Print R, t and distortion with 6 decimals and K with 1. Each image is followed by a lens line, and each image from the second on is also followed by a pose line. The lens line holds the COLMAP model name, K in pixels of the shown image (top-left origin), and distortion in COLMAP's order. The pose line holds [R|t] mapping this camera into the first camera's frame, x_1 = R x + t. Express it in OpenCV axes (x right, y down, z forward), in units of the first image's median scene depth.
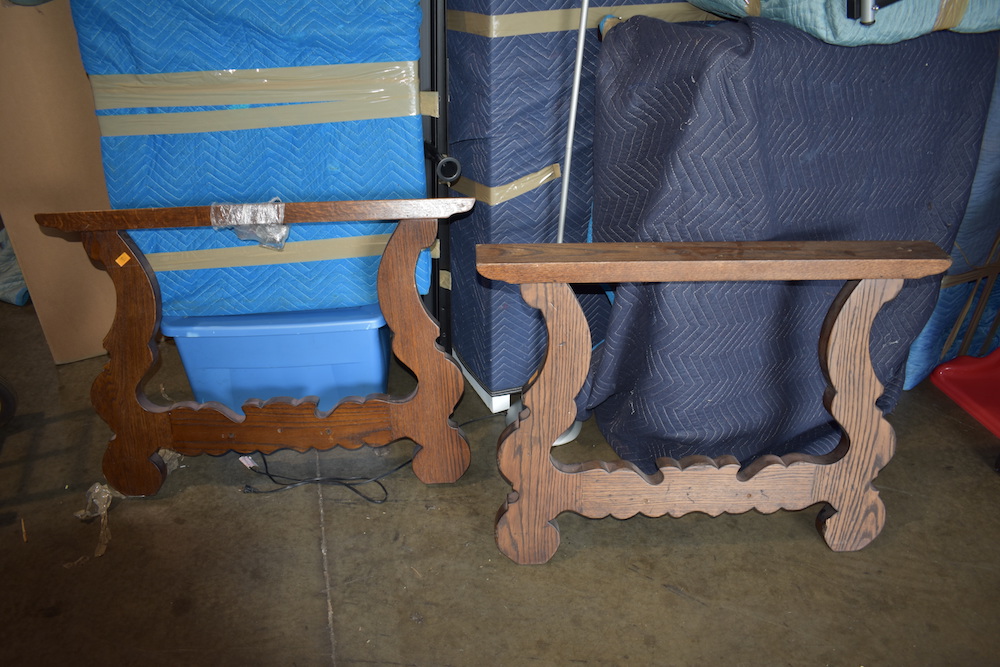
lens RADIAL K [[764.1, 0, 498.2], [0, 764.1, 340.1], [0, 0, 1]] dist [-0.096932, 0.012332]
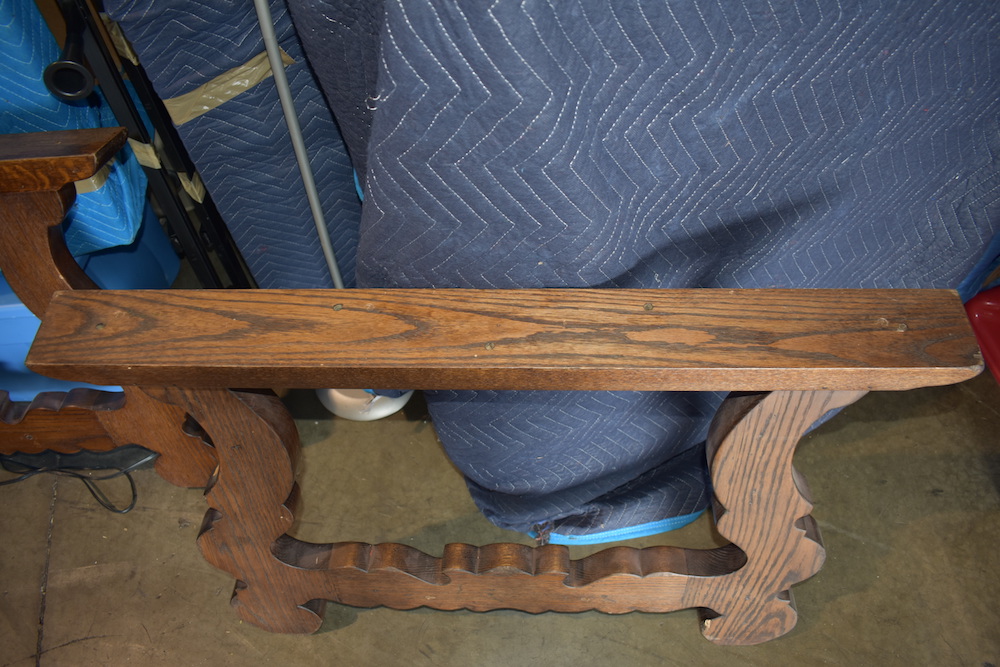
lens RADIAL K [[764.1, 0, 497.4], [0, 764.1, 336.8], [0, 0, 1]] dist [-0.096932, 0.012332]
pose [[0.996938, 0.032941, -0.070922, 0.287767], [0.000694, 0.903180, 0.429261, -0.285097], [0.078196, -0.427996, 0.900392, 0.476336]]
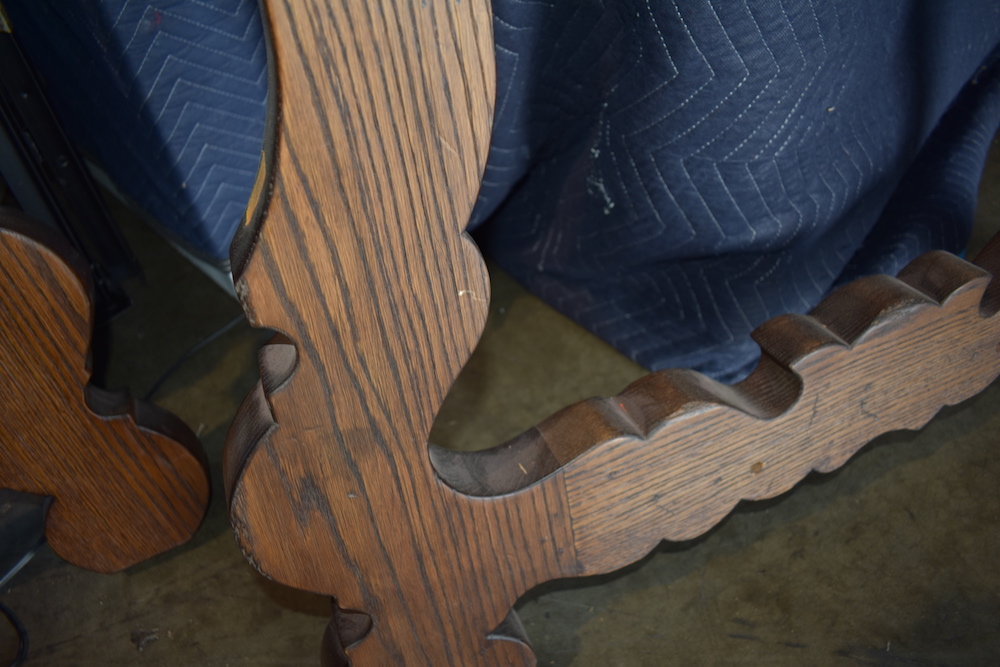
lens RADIAL K [[764.1, 0, 501.4], [0, 764.1, 331.5], [0, 0, 1]] dist [-0.096932, 0.012332]
pose [[0.928483, -0.324591, 0.180447, 0.054366], [0.270905, 0.924326, 0.268761, 0.043377], [-0.254029, -0.200656, 0.946154, 0.716664]]
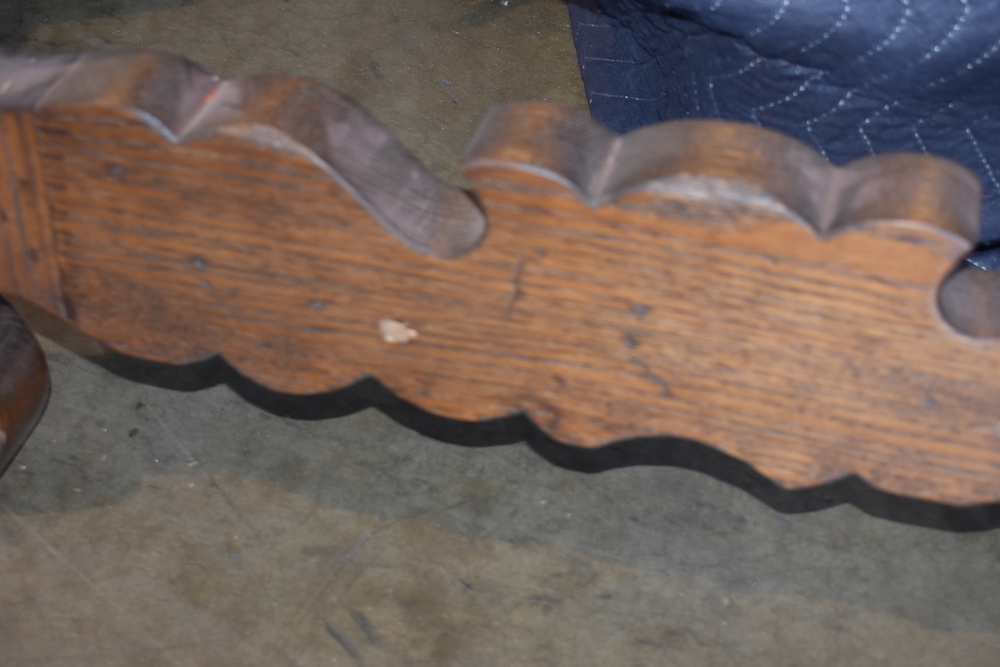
lens RADIAL K [[1679.5, 0, 504.4], [0, 1679.5, 330.8], [0, 0, 1]] dist [-0.000888, 0.000000]
pose [[0.959761, 0.190899, -0.205953, 0.291231], [-0.113094, 0.934055, 0.338748, 0.074570], [0.257038, -0.301825, 0.918059, 0.626968]]
